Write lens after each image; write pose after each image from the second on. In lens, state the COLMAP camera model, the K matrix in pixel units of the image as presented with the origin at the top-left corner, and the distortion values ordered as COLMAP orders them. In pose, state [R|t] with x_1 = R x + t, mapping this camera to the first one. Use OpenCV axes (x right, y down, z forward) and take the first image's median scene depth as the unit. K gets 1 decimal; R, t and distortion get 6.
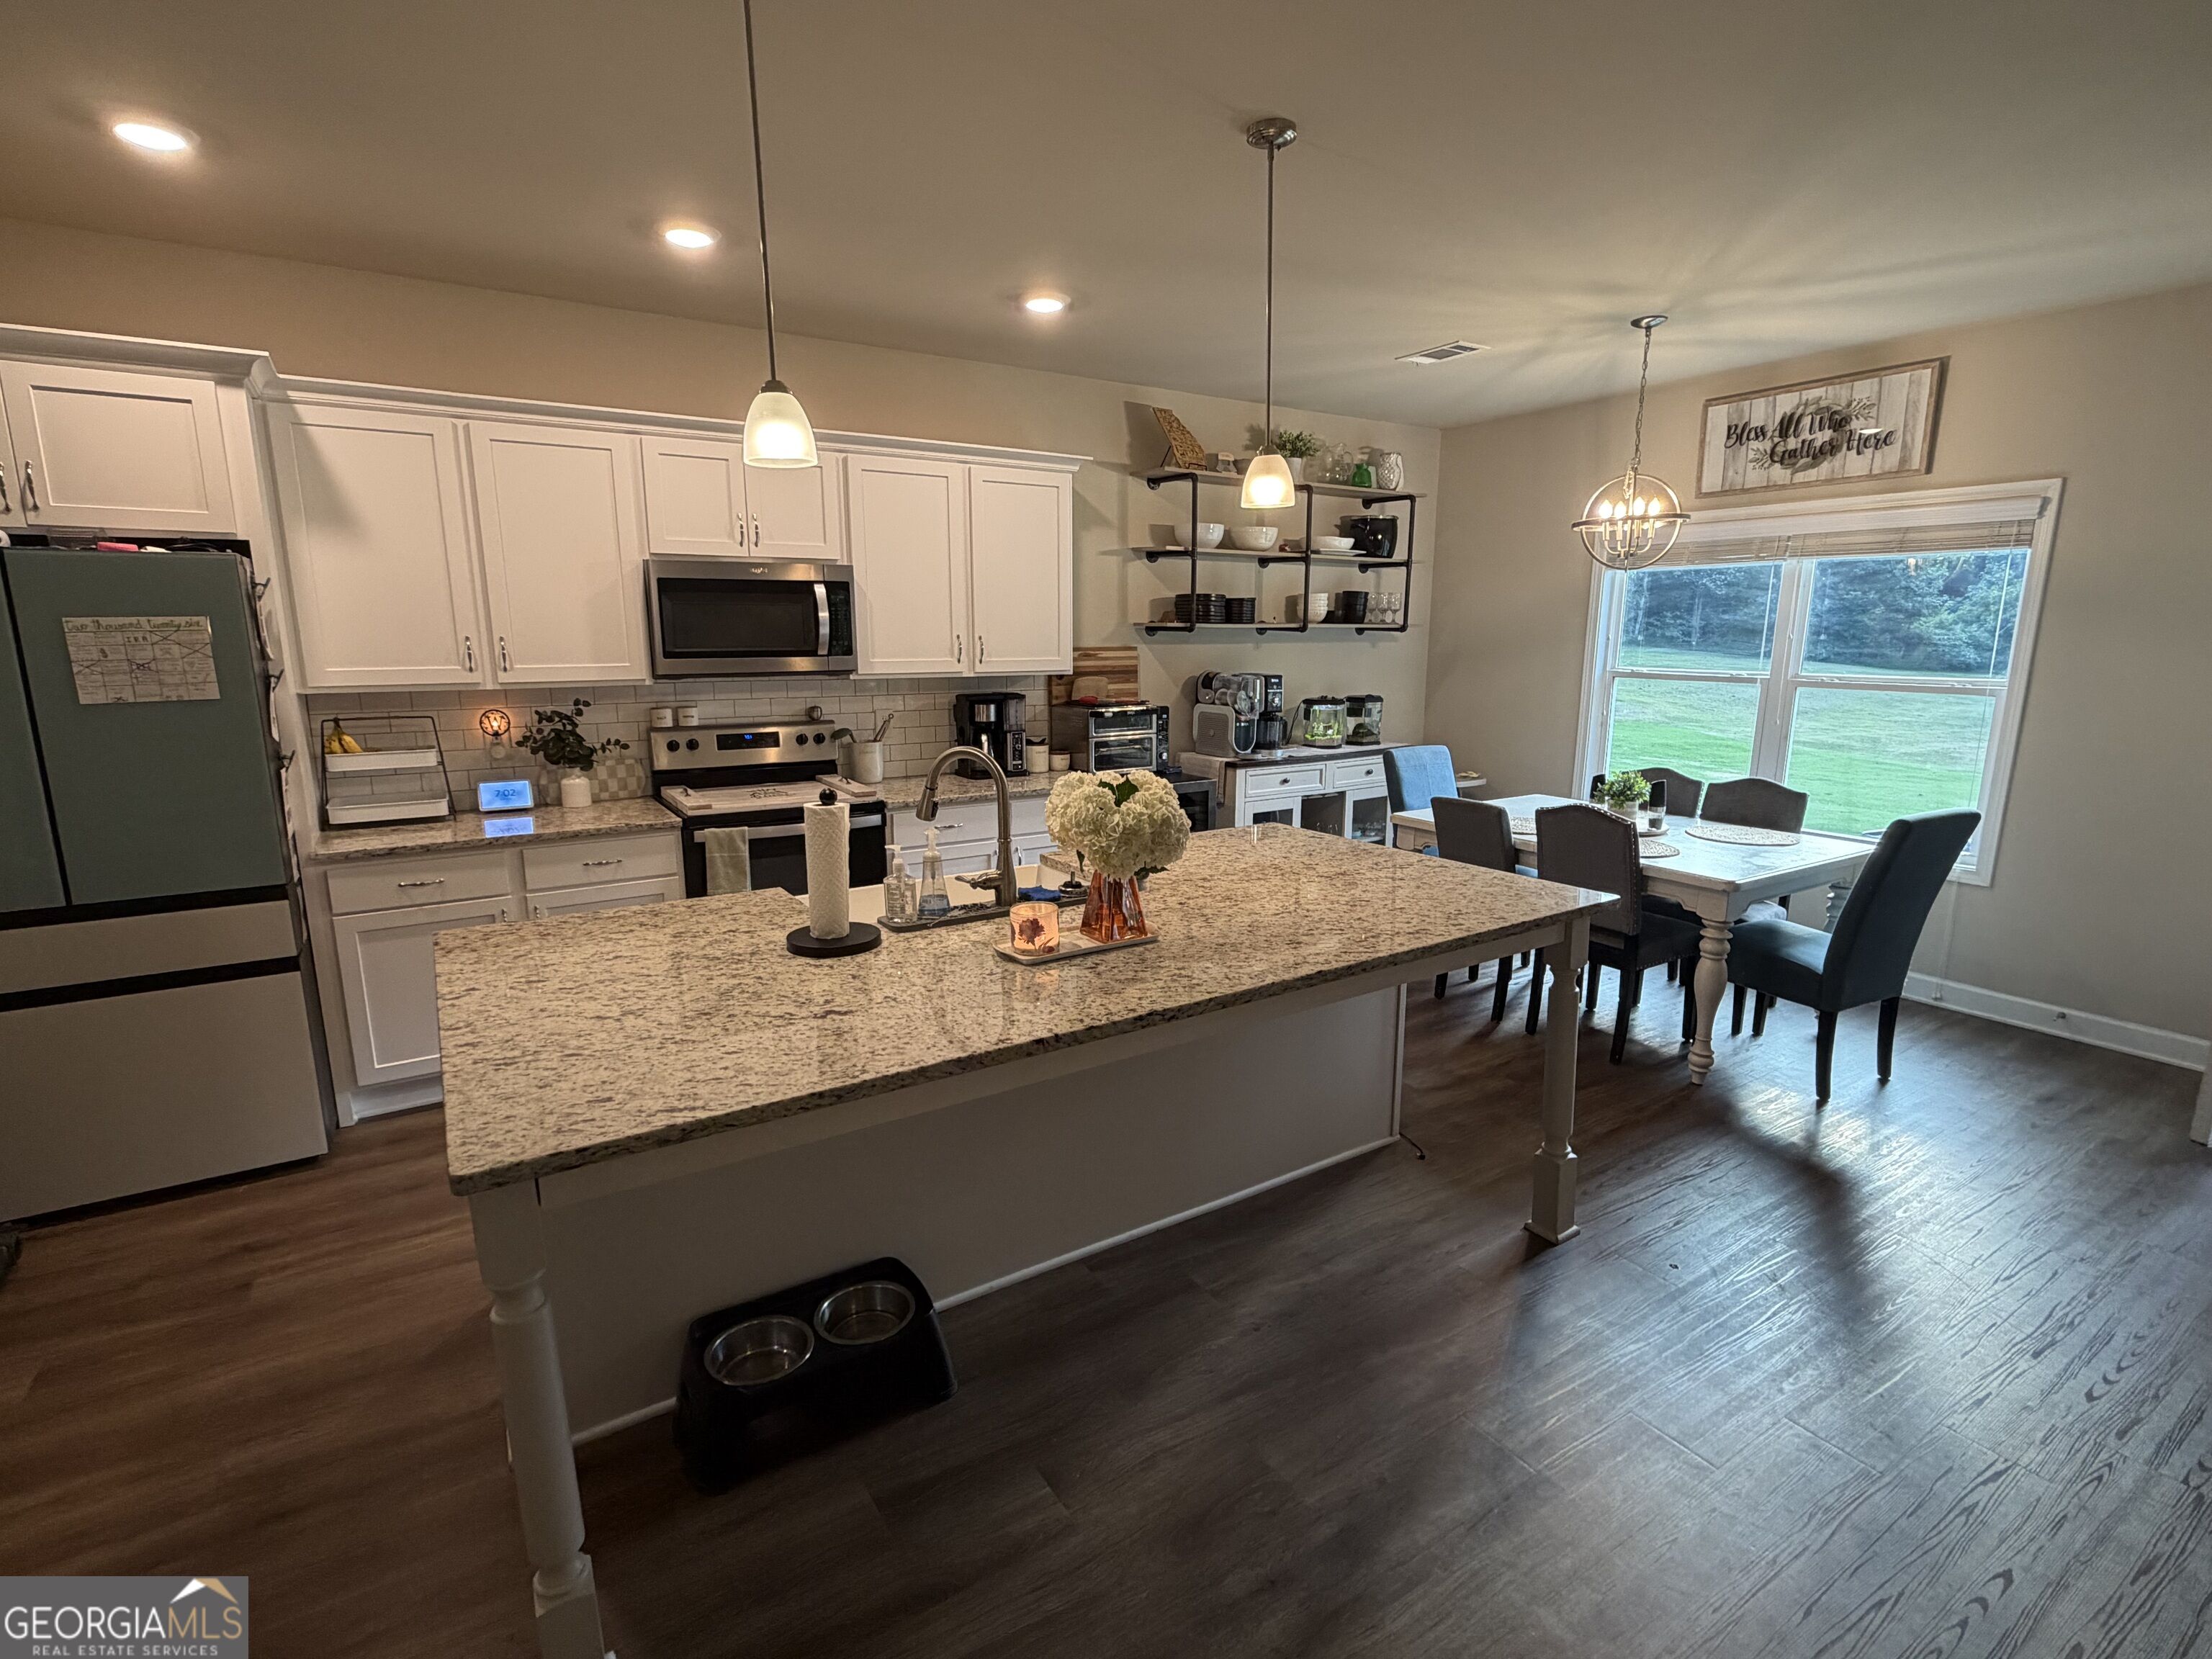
lens RADIAL K [[1044.4, 0, 1103.6], [0, 1044.4, 834.5], [0, 0, 1]] dist [0.004090, 0.000362]
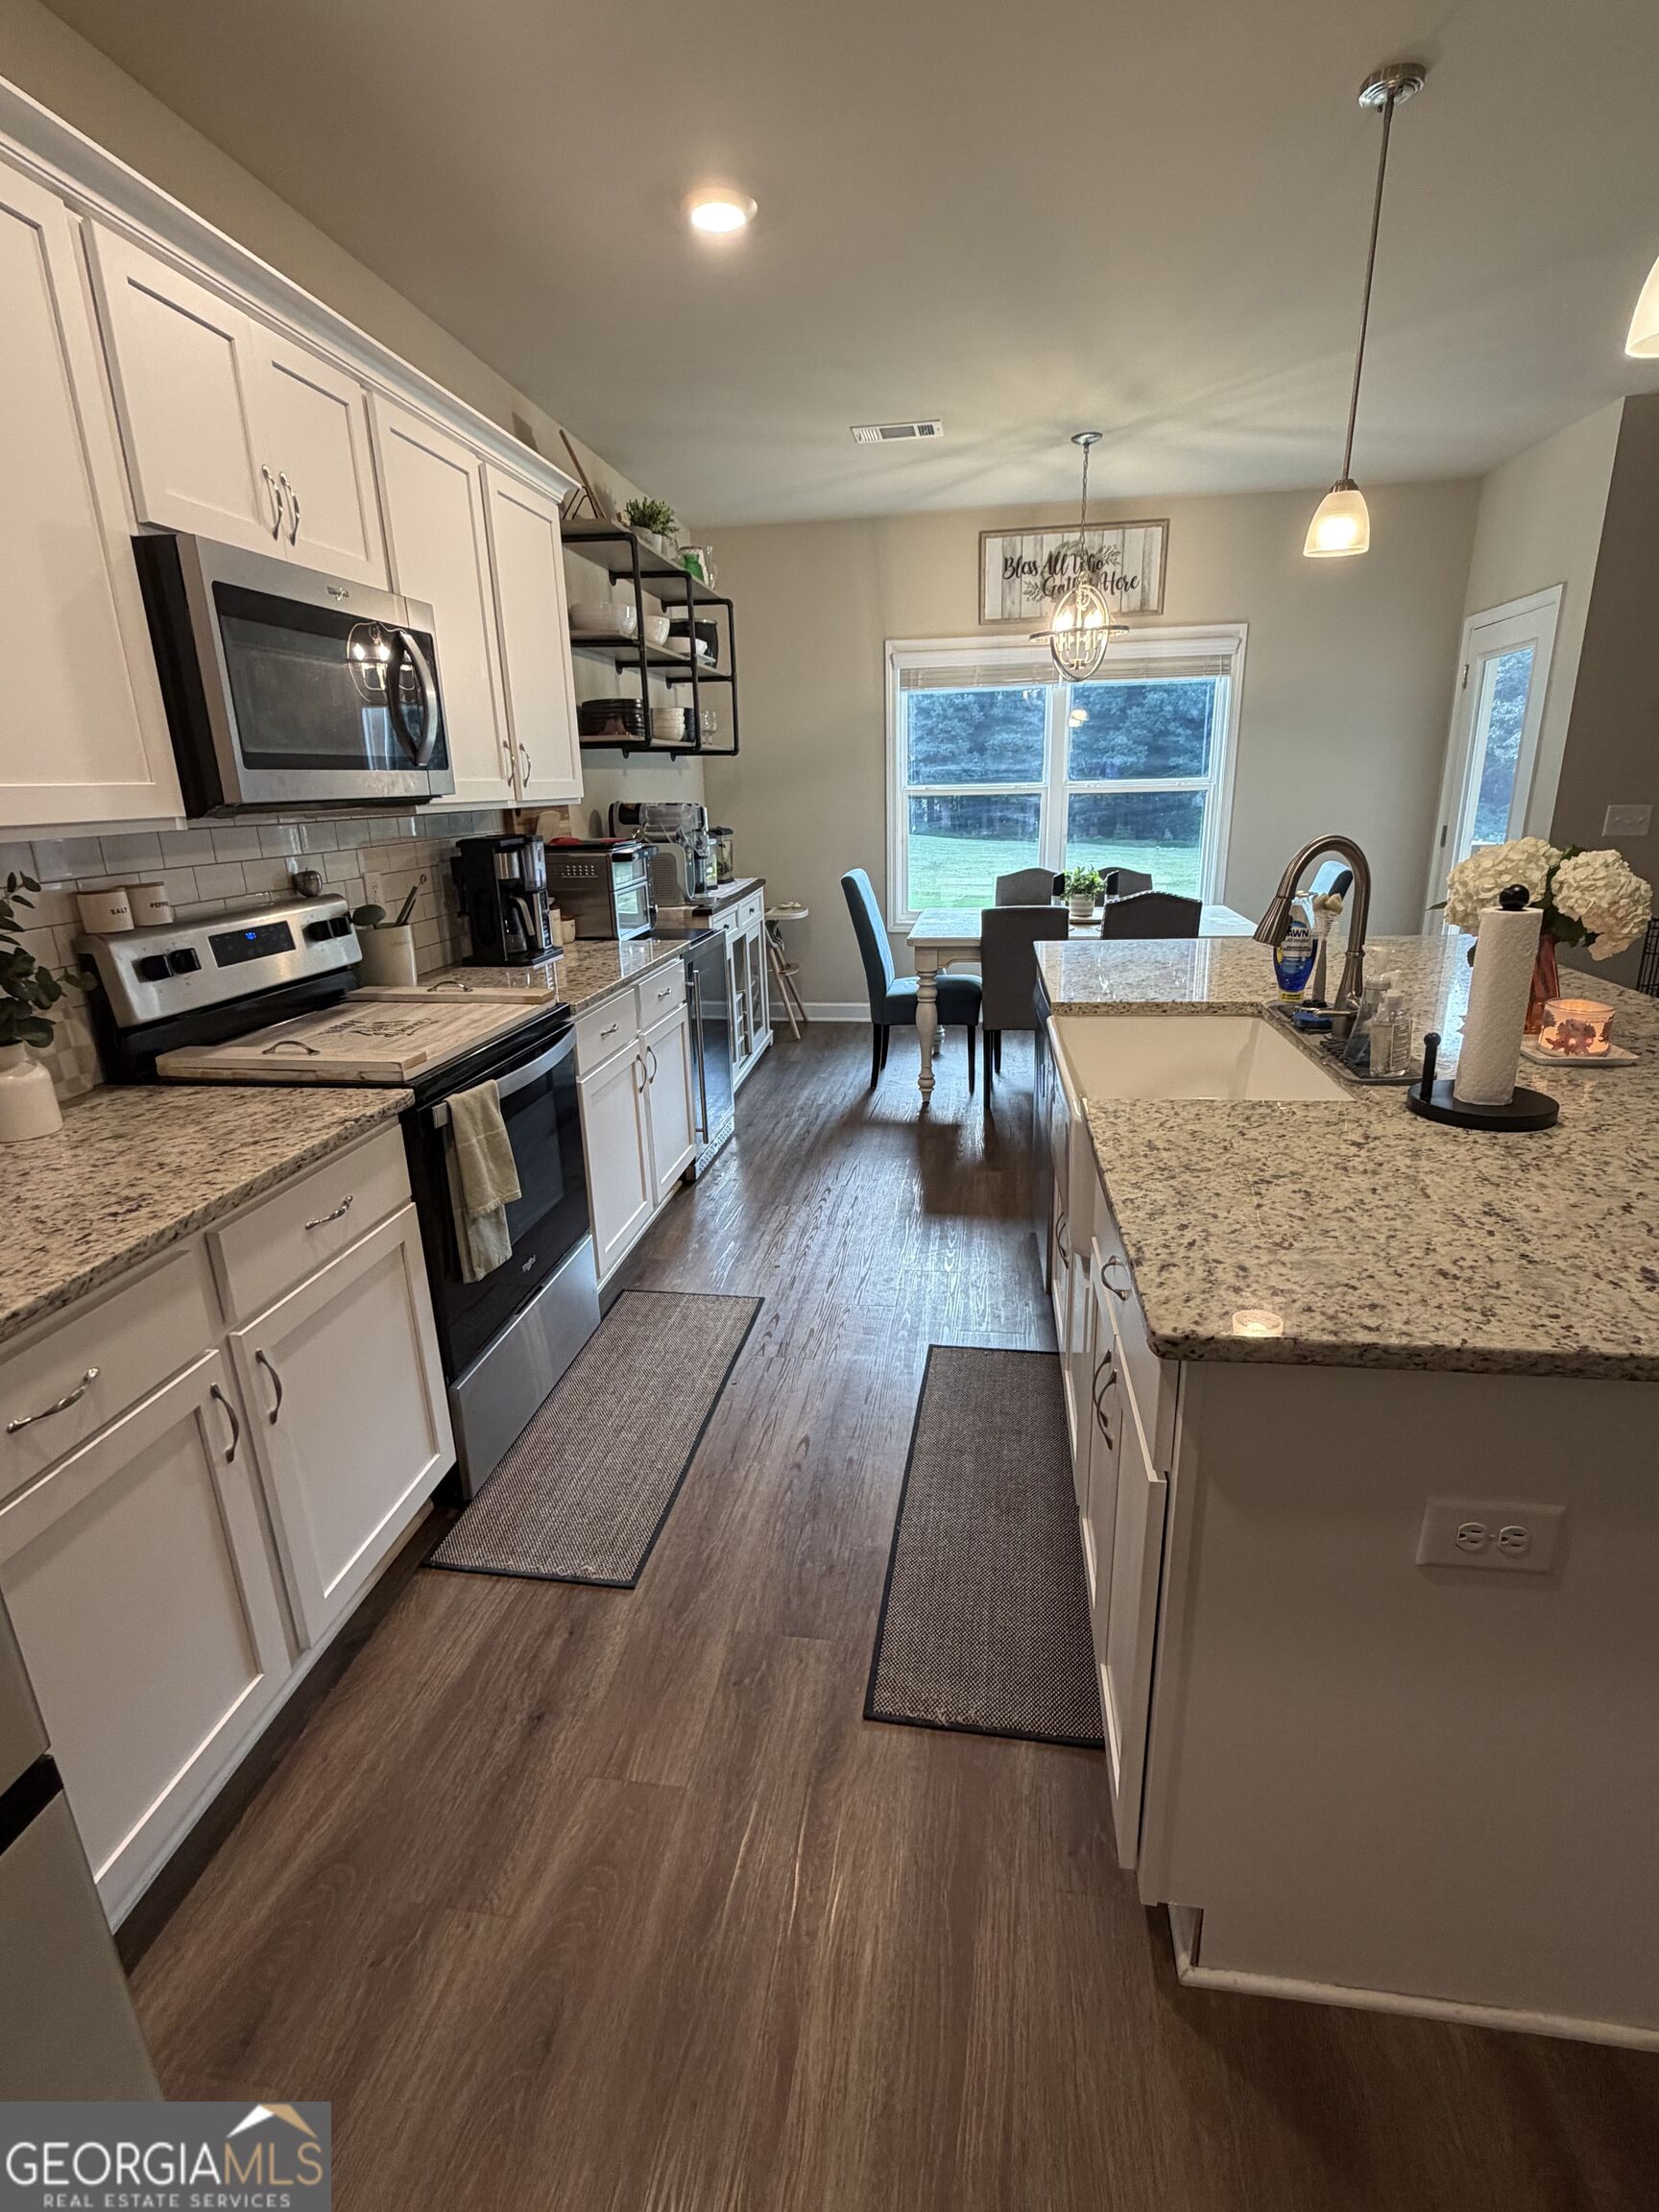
lens RADIAL K [[1044.4, 0, 822.4], [0, 1044.4, 1103.6], [0, 0, 1]] dist [0.004090, 0.000362]
pose [[0.659733, -0.241932, 0.711492, -0.558936], [0.175574, 0.970182, 0.167093, -0.050708], [-0.730702, 0.014683, 0.682538, 0.448836]]
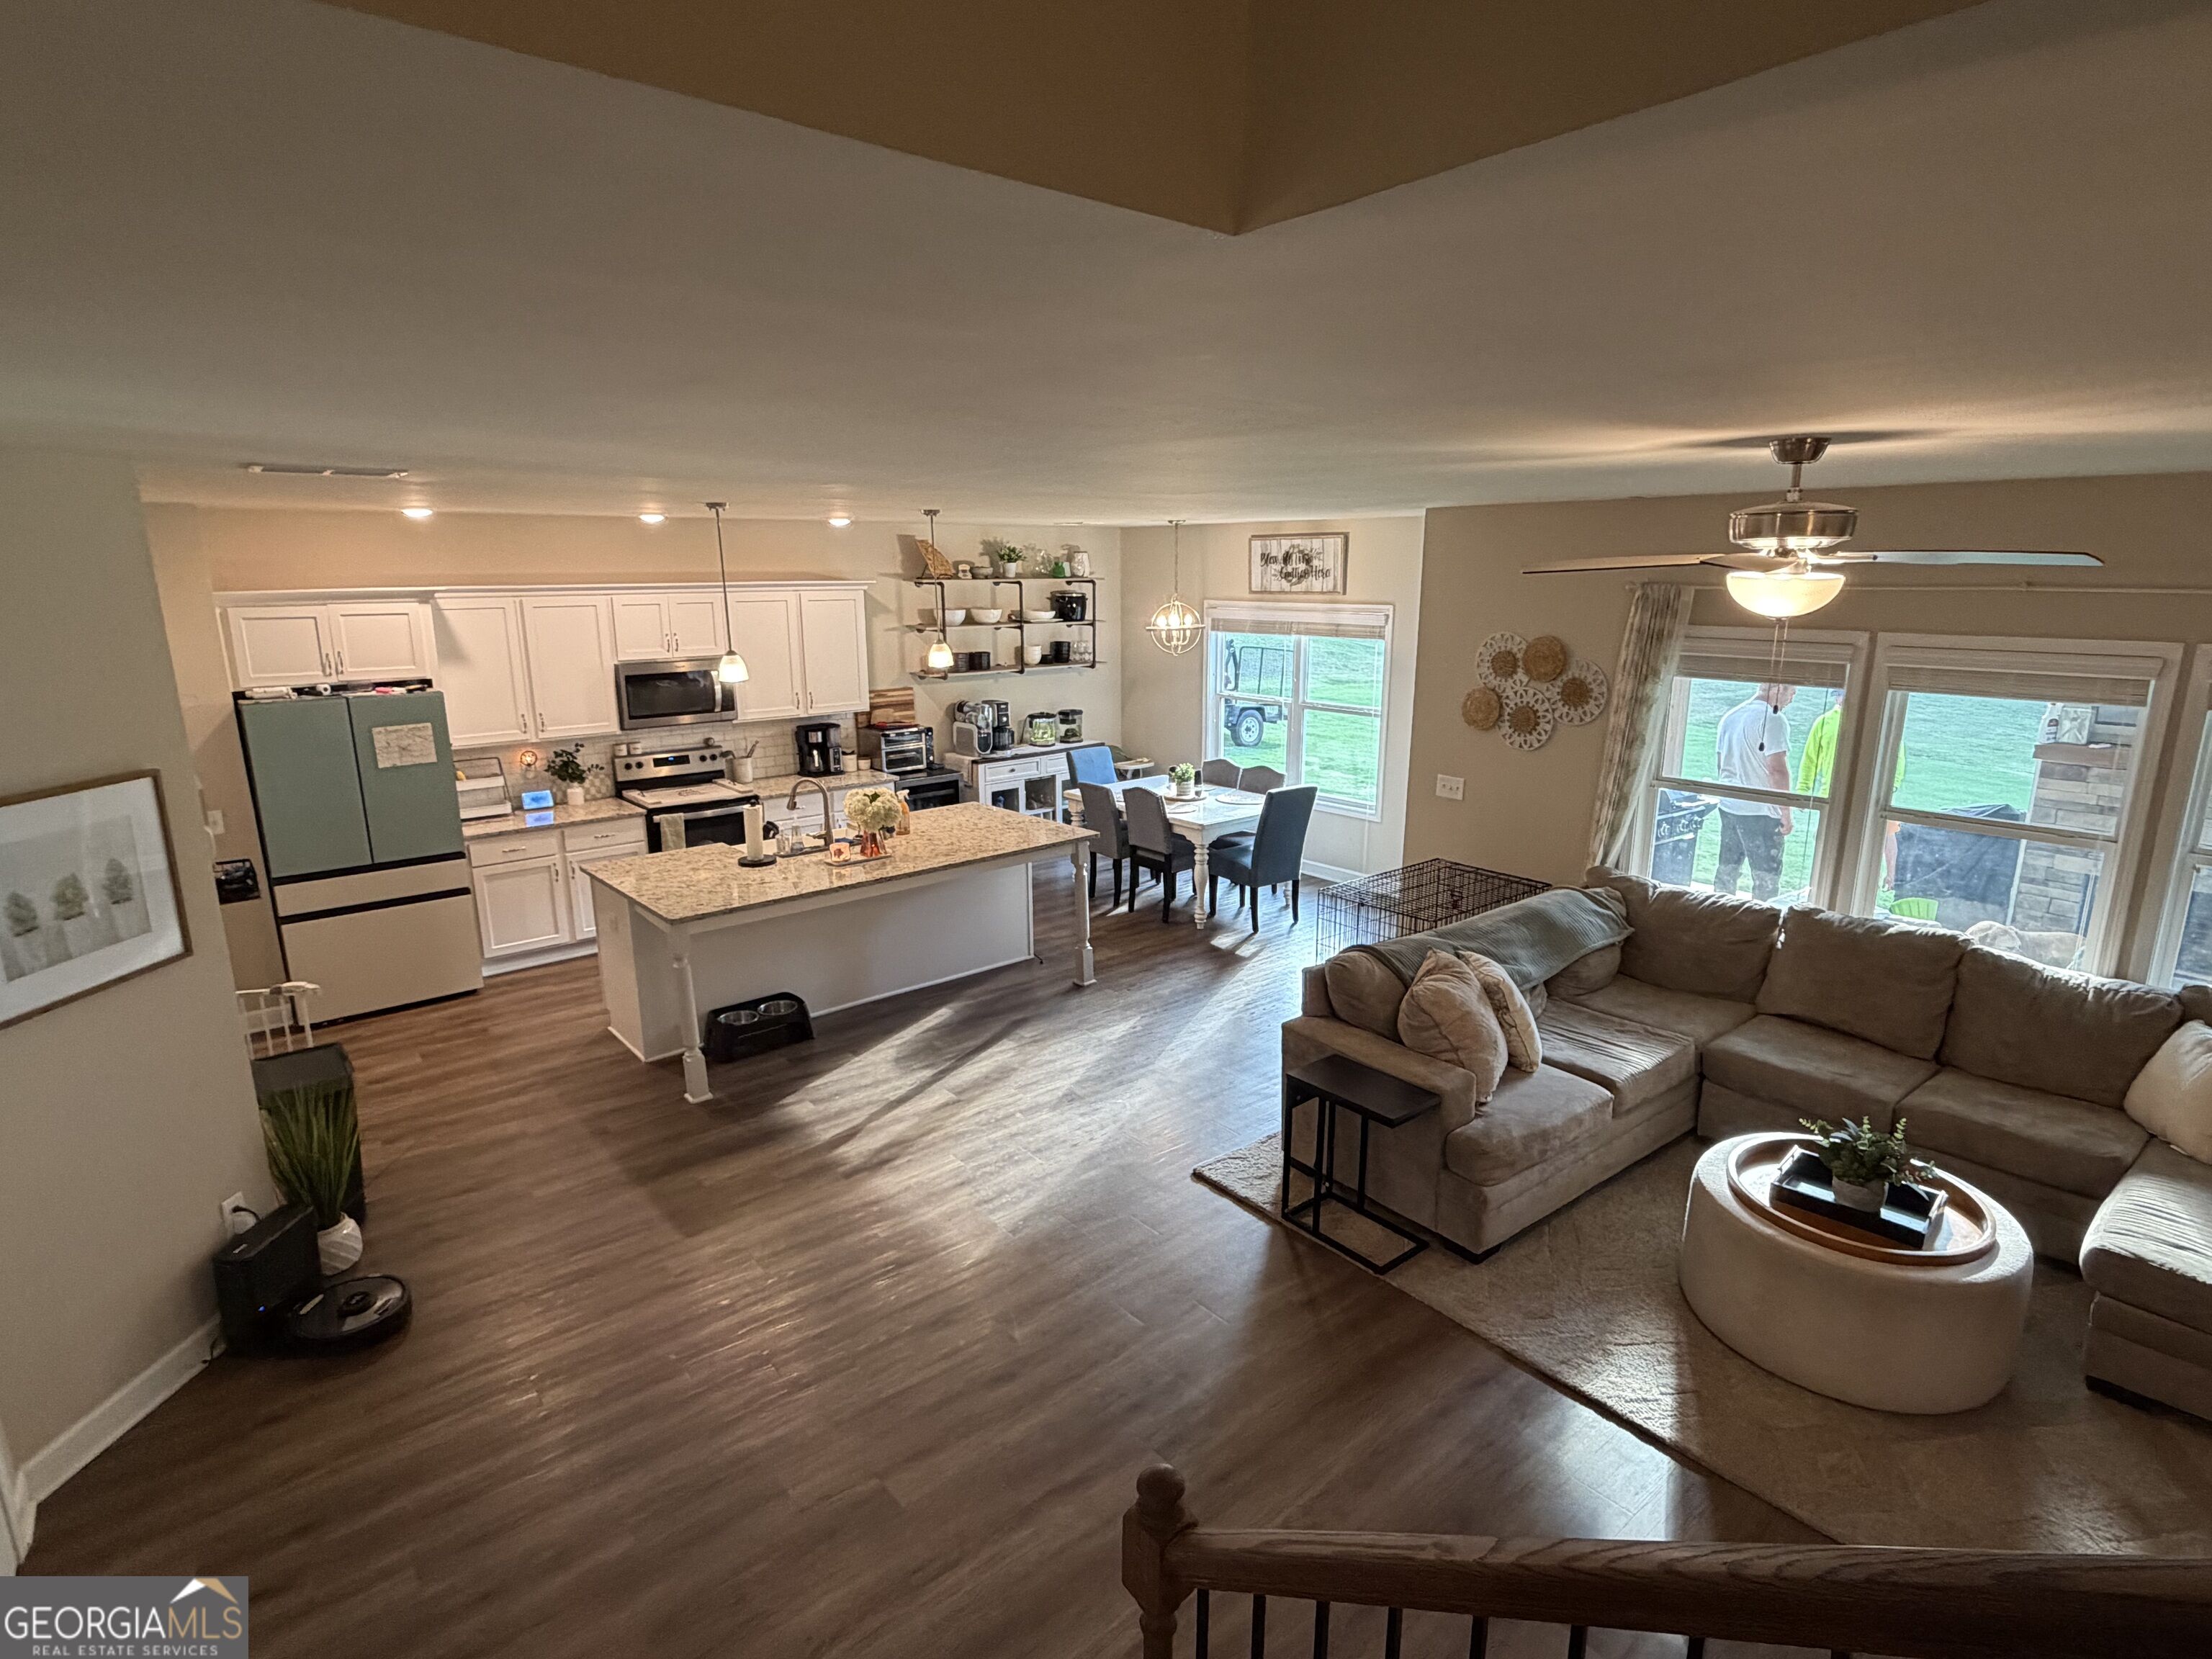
lens RADIAL K [[1136.4, 0, 1103.2], [0, 1136.4, 848.4], [0, 0, 1]] dist [0.001913, -0.001028]
pose [[0.990752, -0.037723, 0.130339, 0.106305], [0.031405, 0.998246, 0.050194, -0.020021], [-0.132003, -0.045637, 0.990198, -0.929466]]
